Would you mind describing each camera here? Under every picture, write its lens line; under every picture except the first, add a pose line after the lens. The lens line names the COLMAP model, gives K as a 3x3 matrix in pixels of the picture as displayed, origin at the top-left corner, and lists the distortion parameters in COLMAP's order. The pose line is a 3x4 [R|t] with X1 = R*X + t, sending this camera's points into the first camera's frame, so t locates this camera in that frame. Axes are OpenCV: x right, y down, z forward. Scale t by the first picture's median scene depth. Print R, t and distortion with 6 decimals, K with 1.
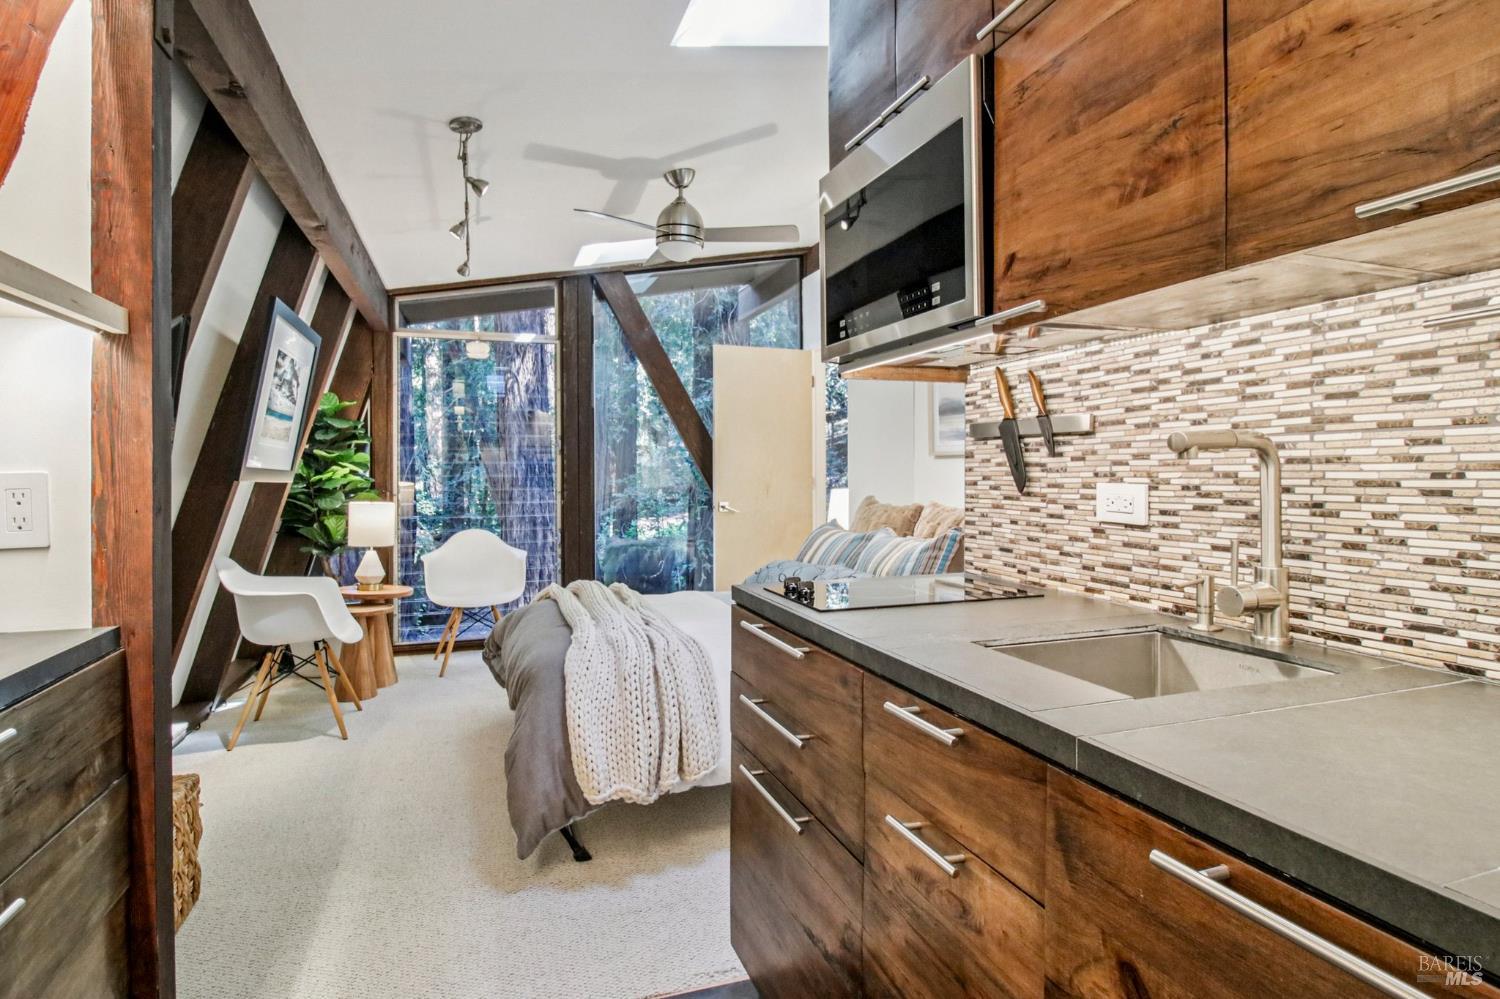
lens RADIAL K [[784.9, 0, 768.1], [0, 784.9, 466.9], [0, 0, 1]] dist [0.004779, -0.013018]
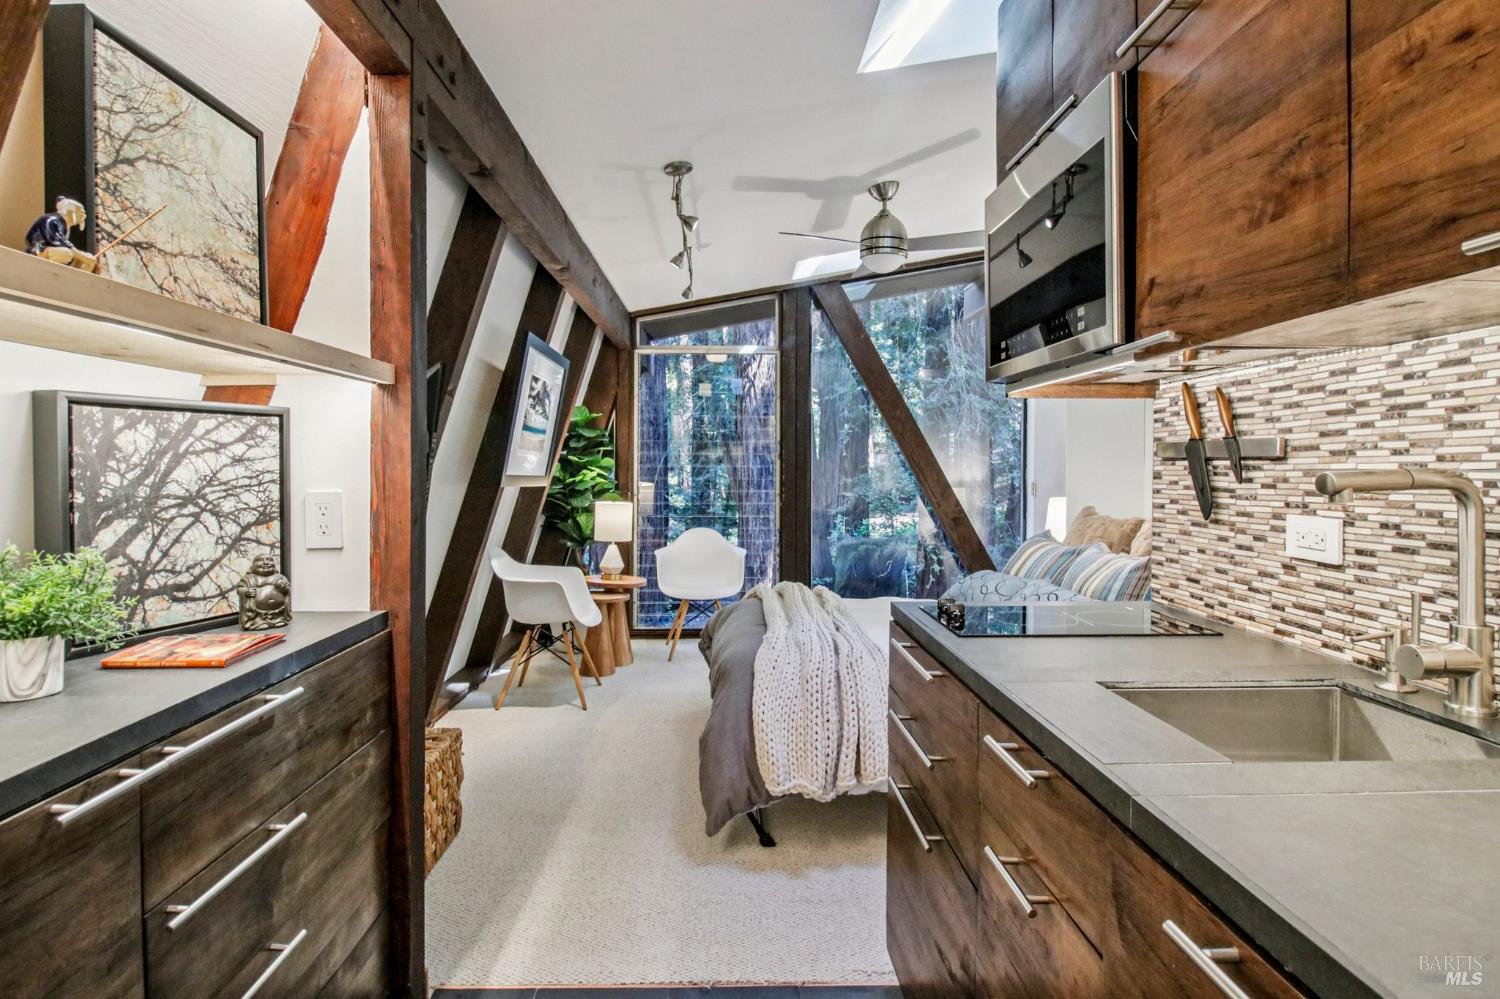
lens RADIAL K [[784.9, 0, 768.1], [0, 784.9, 466.9], [0, 0, 1]] dist [0.004779, -0.013018]
pose [[0.954506, 0.008271, -0.298077, 0.106401], [-0.007116, 0.999962, 0.004959, -0.030845], [0.298106, -0.002612, 0.954529, -0.033965]]
